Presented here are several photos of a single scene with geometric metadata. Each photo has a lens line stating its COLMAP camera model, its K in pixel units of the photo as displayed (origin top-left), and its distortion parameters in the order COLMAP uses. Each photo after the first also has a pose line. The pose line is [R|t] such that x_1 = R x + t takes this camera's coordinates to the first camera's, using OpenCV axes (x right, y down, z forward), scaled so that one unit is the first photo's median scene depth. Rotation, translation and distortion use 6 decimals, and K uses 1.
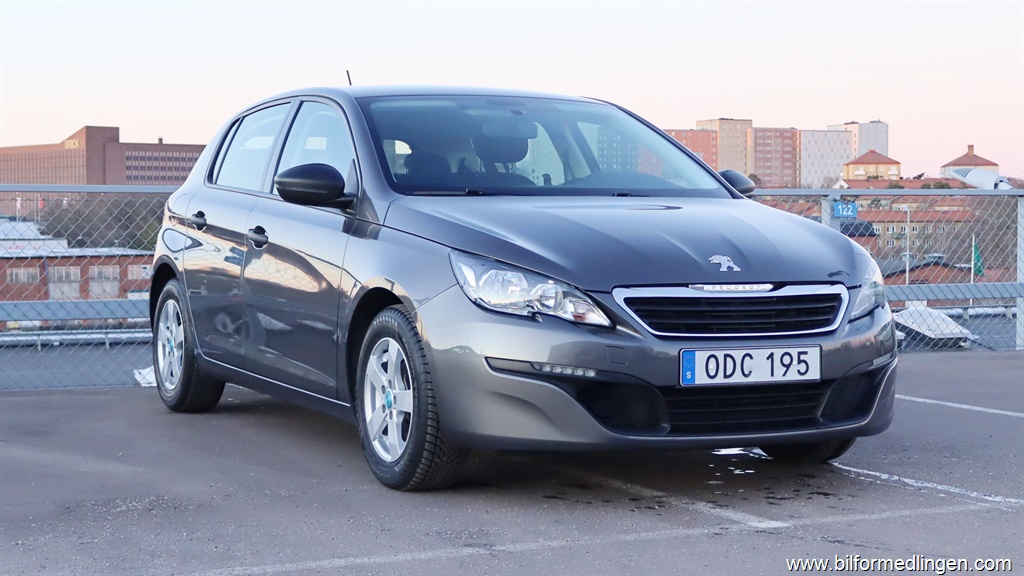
lens RADIAL K [[1821.1, 0, 539.5], [0, 1821.1, 287.1], [0, 0, 1]] dist [0.030386, 0.070858]
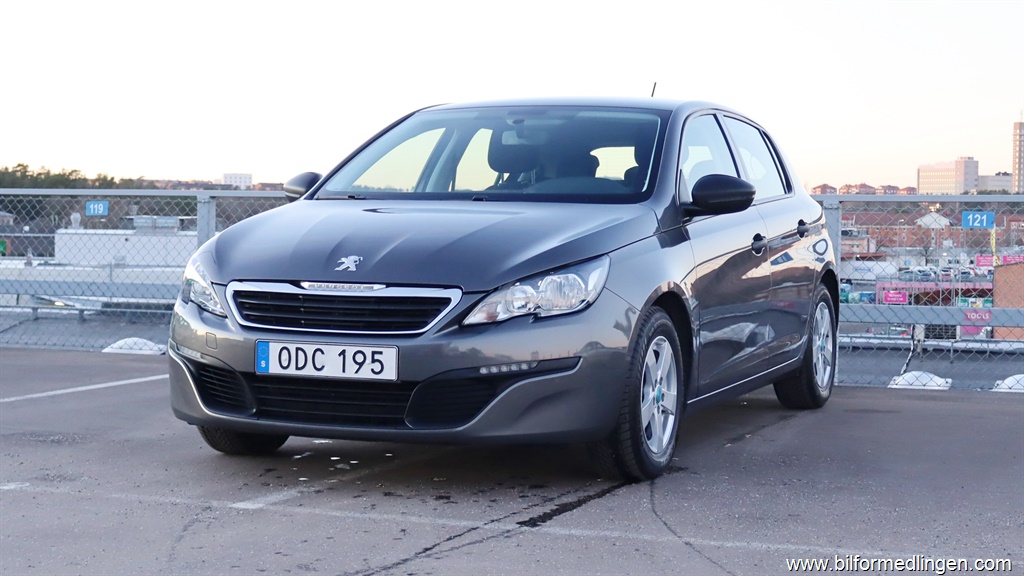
lens RADIAL K [[1821.1, 0, 539.5], [0, 1821.1, 287.1], [0, 0, 1]] dist [0.030386, 0.070858]
pose [[0.667830, 0.034992, -0.743490, 0.967388], [-0.040059, 0.999136, 0.011042, -0.015584], [0.743235, 0.022409, 0.668655, 0.383856]]
